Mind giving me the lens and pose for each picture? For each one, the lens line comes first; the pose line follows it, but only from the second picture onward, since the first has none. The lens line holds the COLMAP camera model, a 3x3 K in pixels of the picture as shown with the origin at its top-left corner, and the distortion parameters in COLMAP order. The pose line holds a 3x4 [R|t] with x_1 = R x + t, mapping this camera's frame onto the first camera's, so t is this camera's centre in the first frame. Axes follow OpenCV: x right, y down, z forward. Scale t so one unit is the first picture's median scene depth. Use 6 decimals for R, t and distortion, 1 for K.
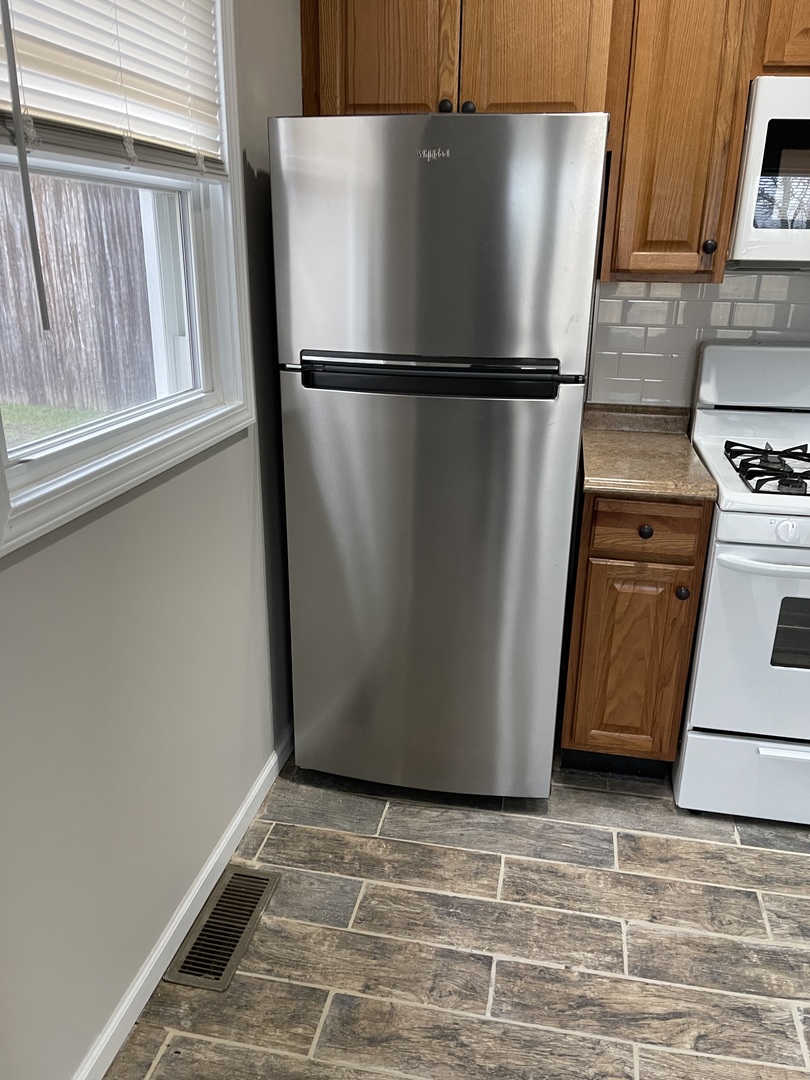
lens RADIAL K [[811.4, 0, 428.6], [0, 811.4, 547.1], [0, 0, 1]] dist [0.070732, -0.090590]
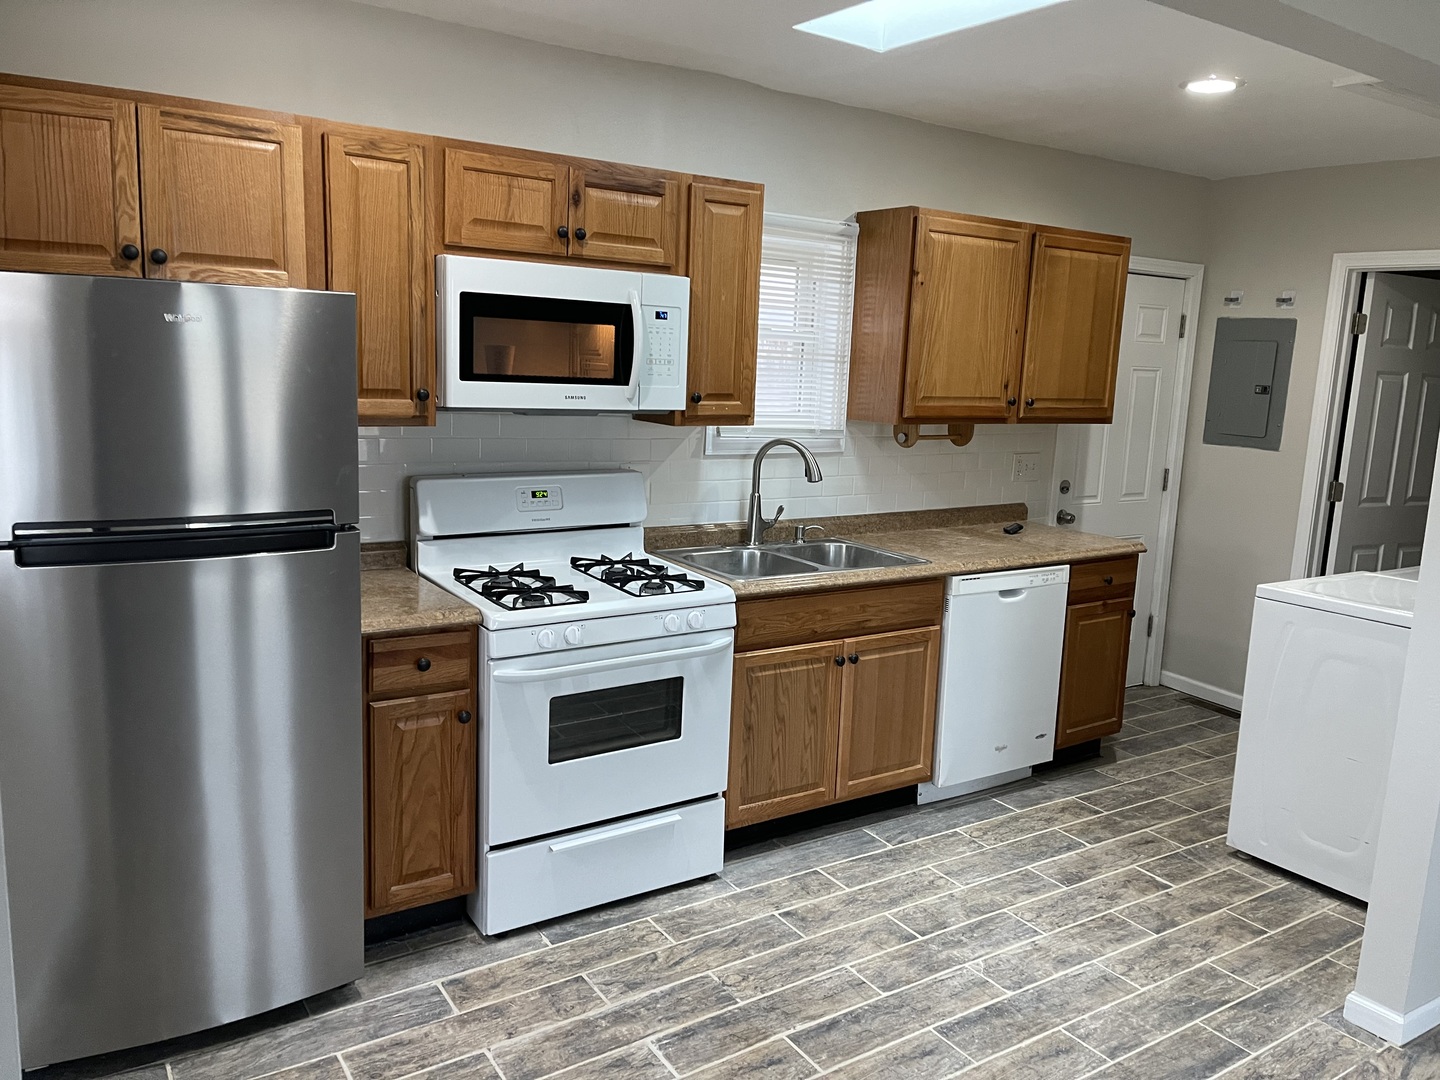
lens RADIAL K [[1081.9, 0, 729.3], [0, 1081.9, 536.2], [0, 0, 1]] dist [0.070732, -0.090590]
pose [[0.716704, -0.105034, 0.689422, -0.375219], [0.213190, 0.974265, -0.073196, 0.006039], [-0.663992, 0.199438, 0.720652, -0.262798]]
